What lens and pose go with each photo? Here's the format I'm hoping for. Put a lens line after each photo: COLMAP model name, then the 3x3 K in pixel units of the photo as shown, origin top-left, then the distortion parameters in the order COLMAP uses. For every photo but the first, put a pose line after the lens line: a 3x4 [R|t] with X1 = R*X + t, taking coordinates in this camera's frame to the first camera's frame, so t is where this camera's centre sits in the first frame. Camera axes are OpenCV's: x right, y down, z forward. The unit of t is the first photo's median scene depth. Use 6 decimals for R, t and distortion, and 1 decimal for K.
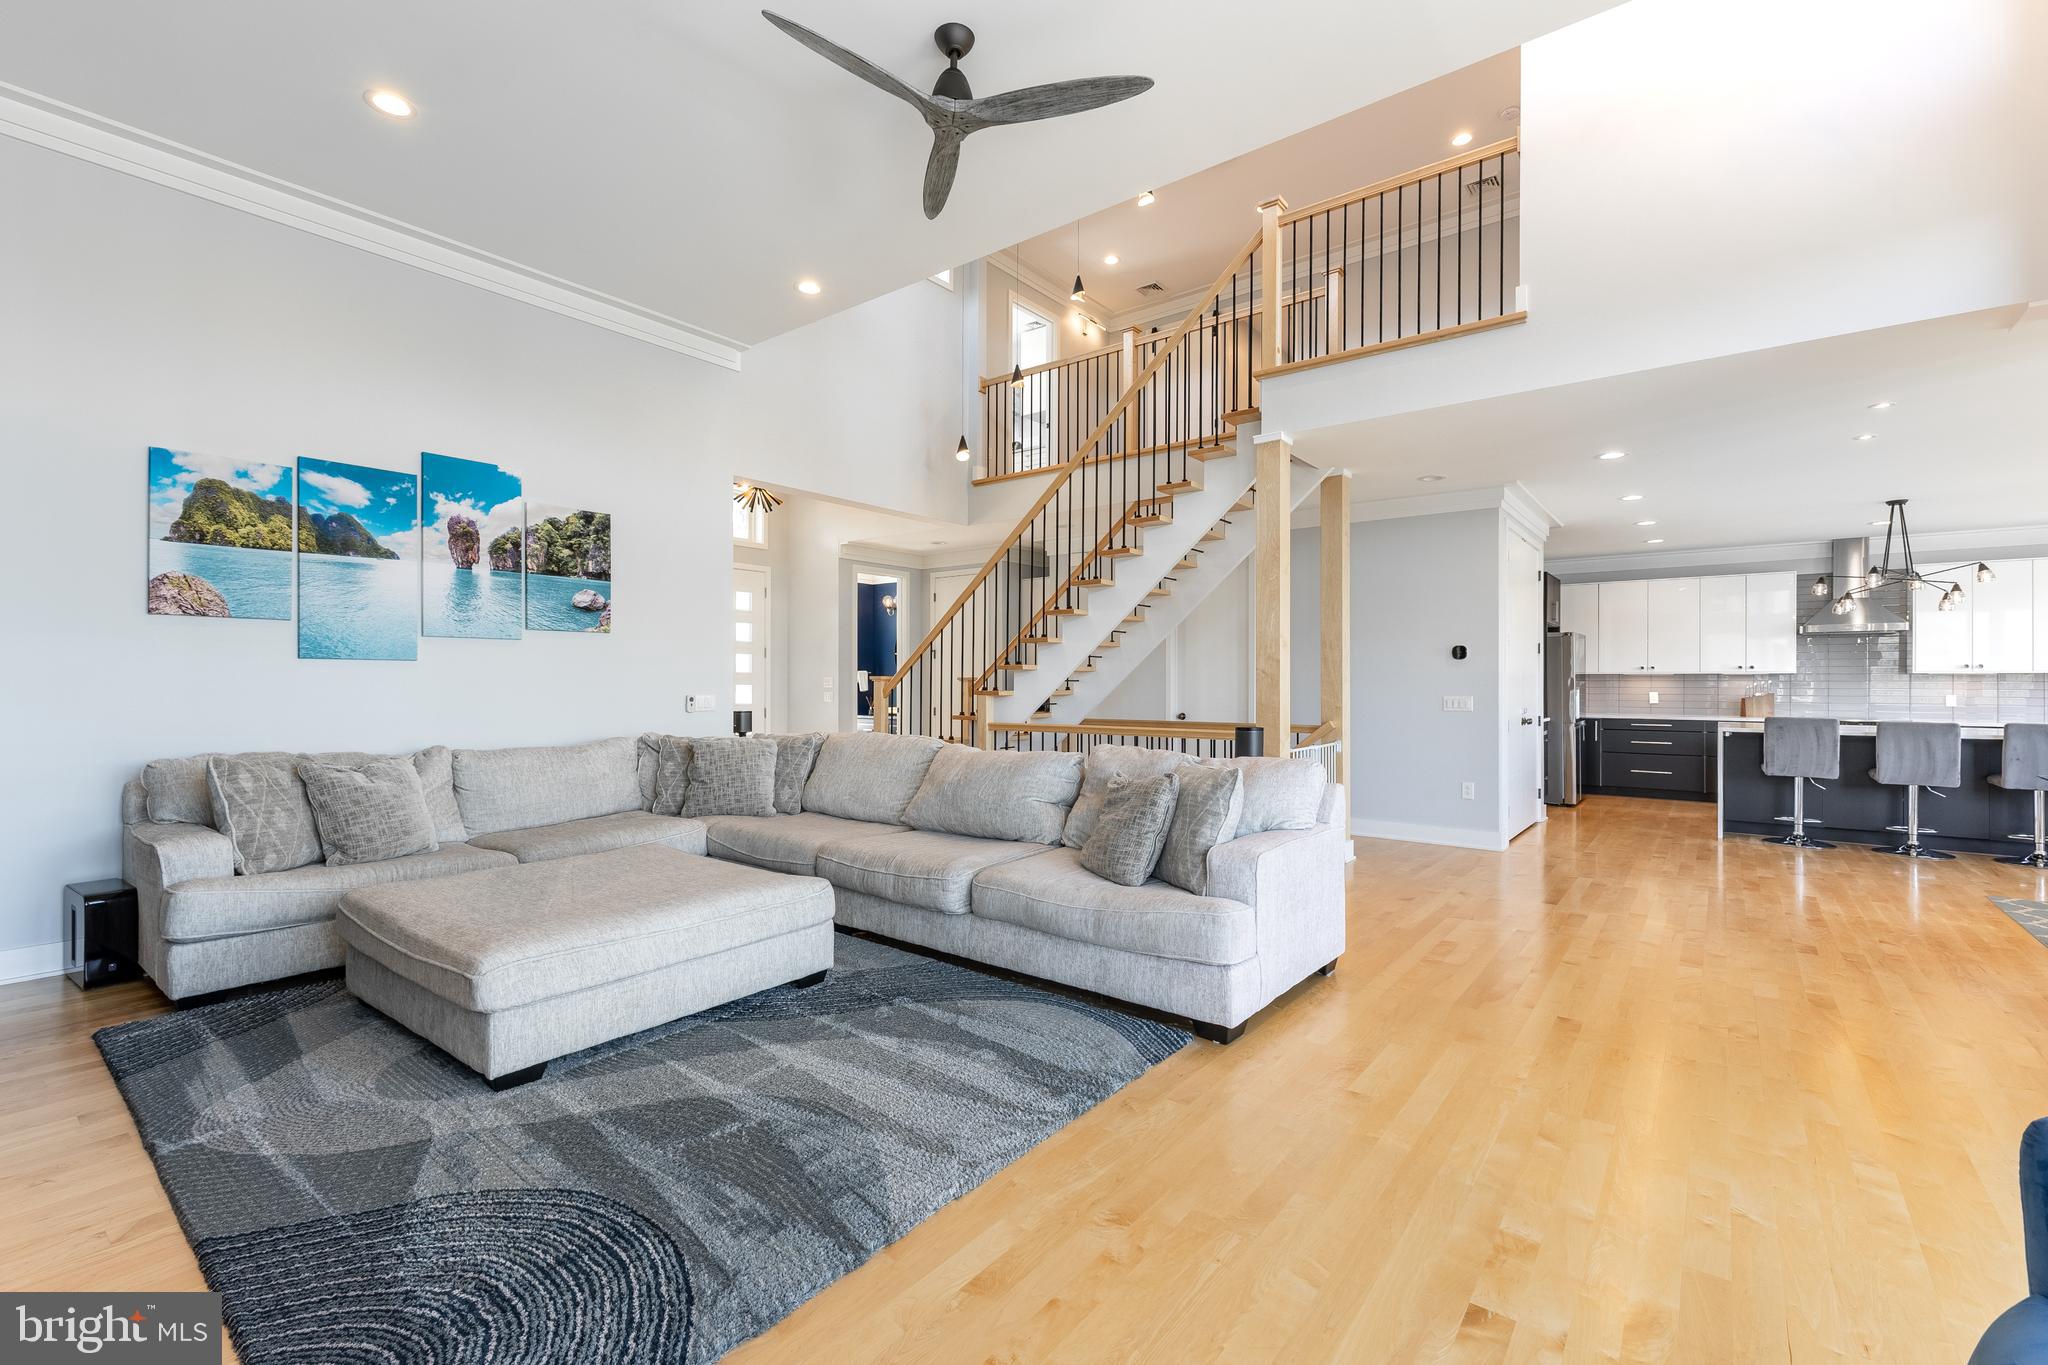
lens RADIAL K [[900.8, 0, 1028.3], [0, 900.8, 683.9], [0, 0, 1]] dist [0.010732, -0.001888]
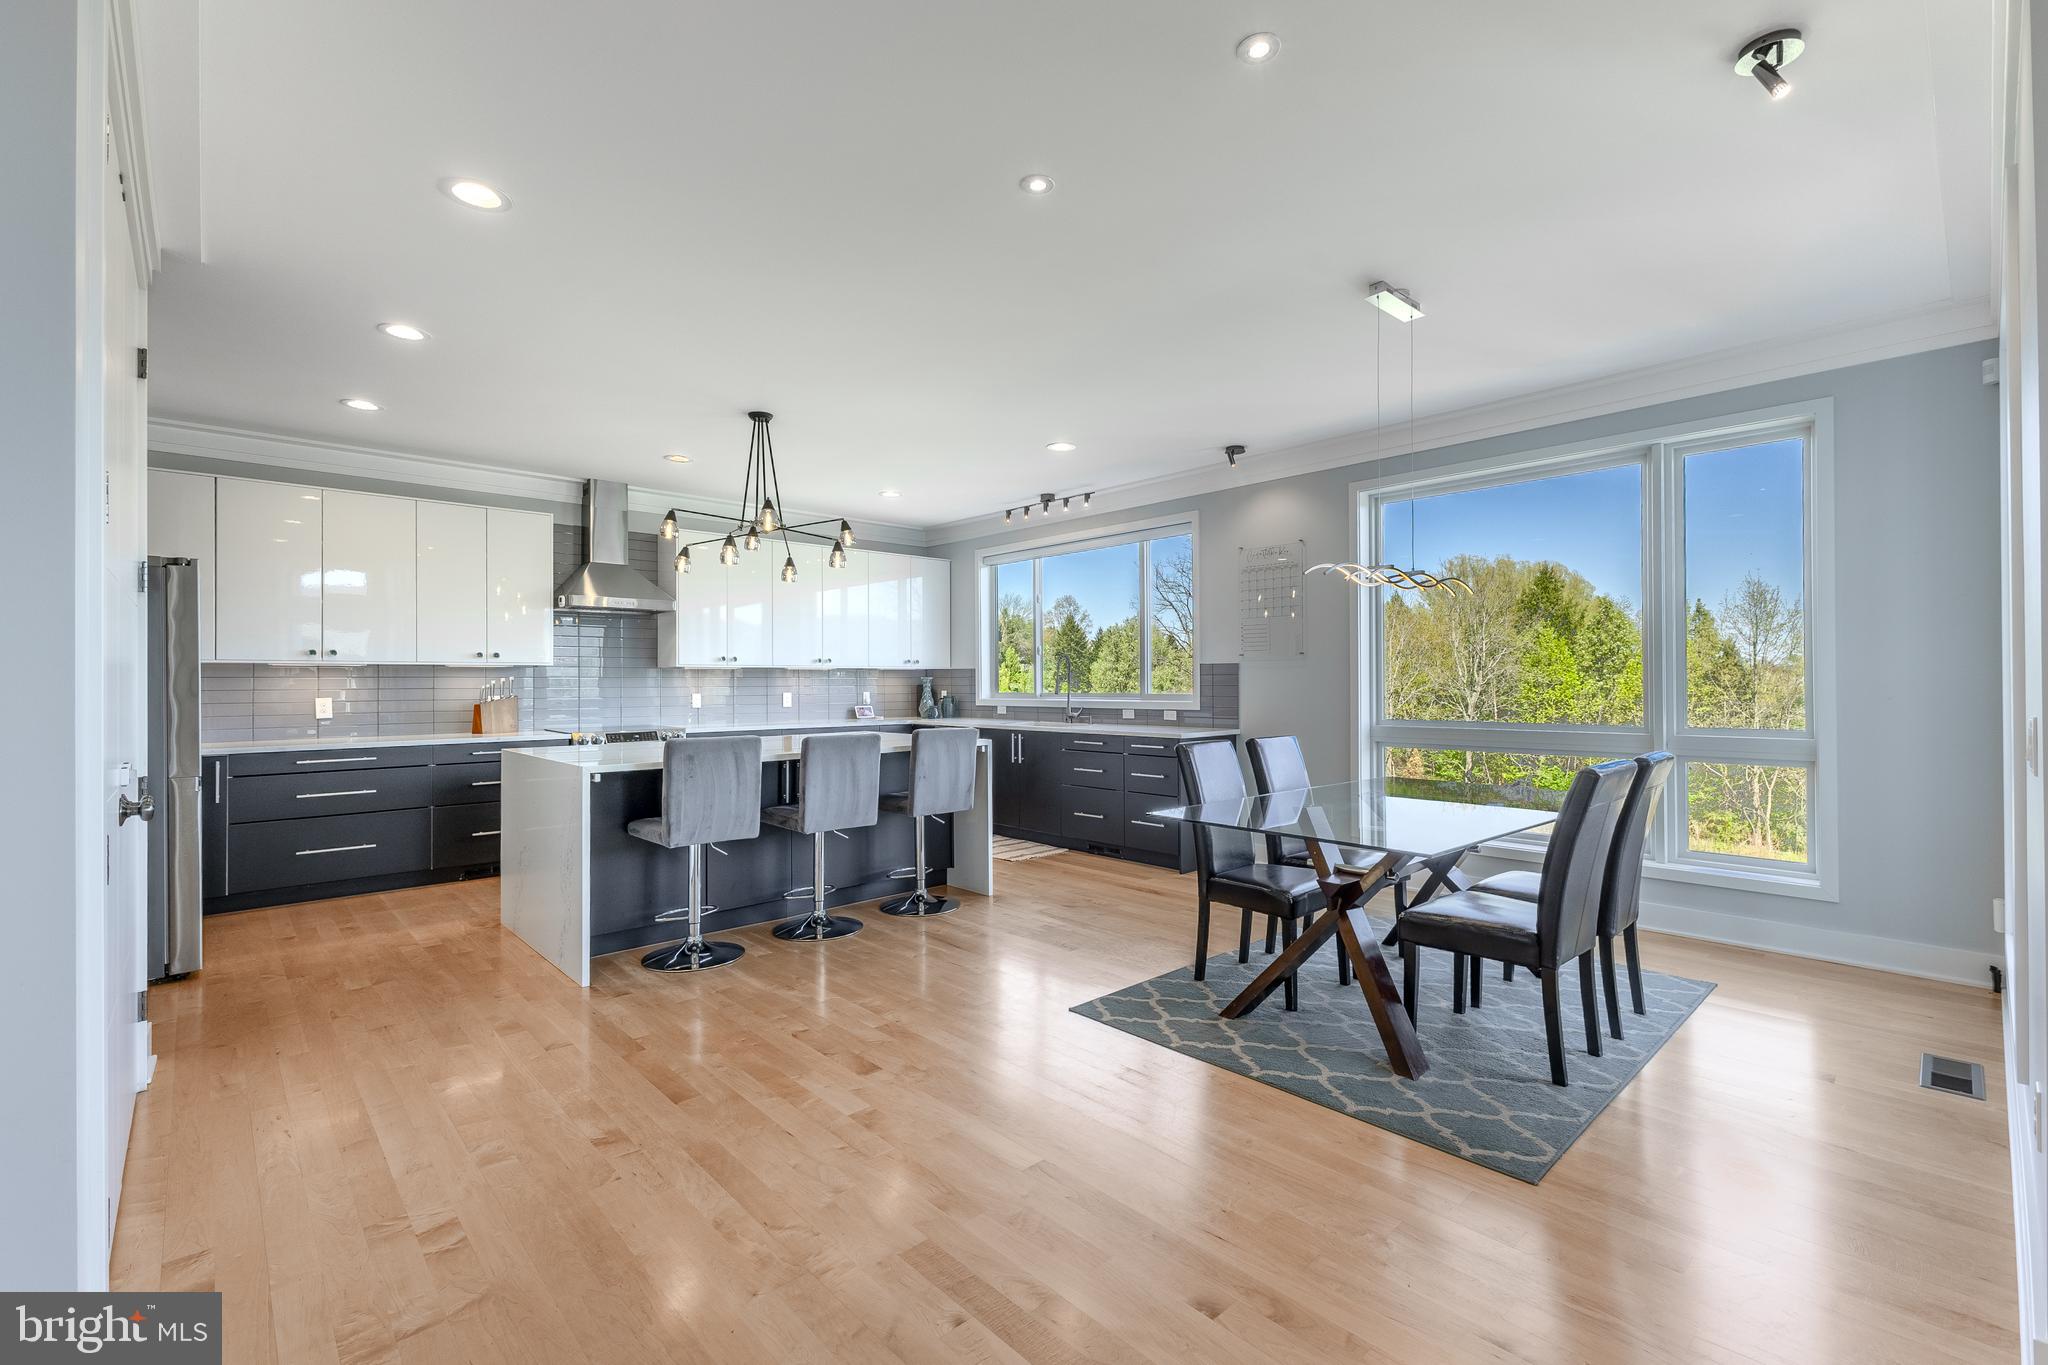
lens RADIAL K [[900.8, 0, 1015.1], [0, 900.8, 671.2], [0, 0, 1]] dist [0.010732, -0.001888]
pose [[0.161171, 0.002951, 0.986922, 0.235245], [0.001829, 0.999993, -0.003288, -0.005000], [-0.986925, 0.002335, 0.161165, 0.548940]]
